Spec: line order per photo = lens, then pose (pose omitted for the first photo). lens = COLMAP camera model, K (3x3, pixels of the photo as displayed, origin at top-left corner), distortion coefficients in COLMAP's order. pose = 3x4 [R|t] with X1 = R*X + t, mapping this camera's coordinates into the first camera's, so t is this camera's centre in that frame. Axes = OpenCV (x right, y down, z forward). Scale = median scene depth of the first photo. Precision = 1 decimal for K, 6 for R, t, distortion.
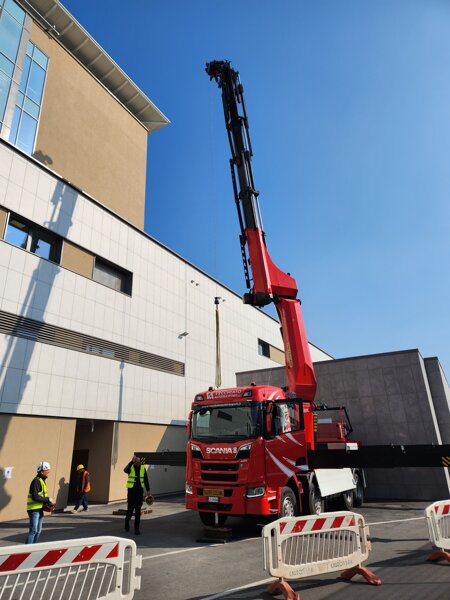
lens RADIAL K [[393.3, 0, 225.0], [0, 393.3, 300.0], [0, 0, 1]] dist [0.087211, 0.000195]
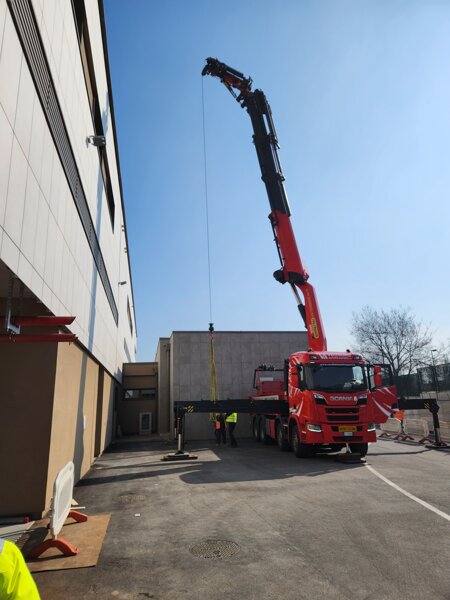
lens RADIAL K [[393.3, 0, 225.0], [0, 393.3, 300.0], [0, 0, 1]] dist [0.087211, 0.000195]
pose [[0.743926, 0.173210, 0.645424, -1.178804], [-0.230431, 0.973079, 0.004457, 0.150777], [-0.627277, -0.152041, 0.763811, 0.305379]]
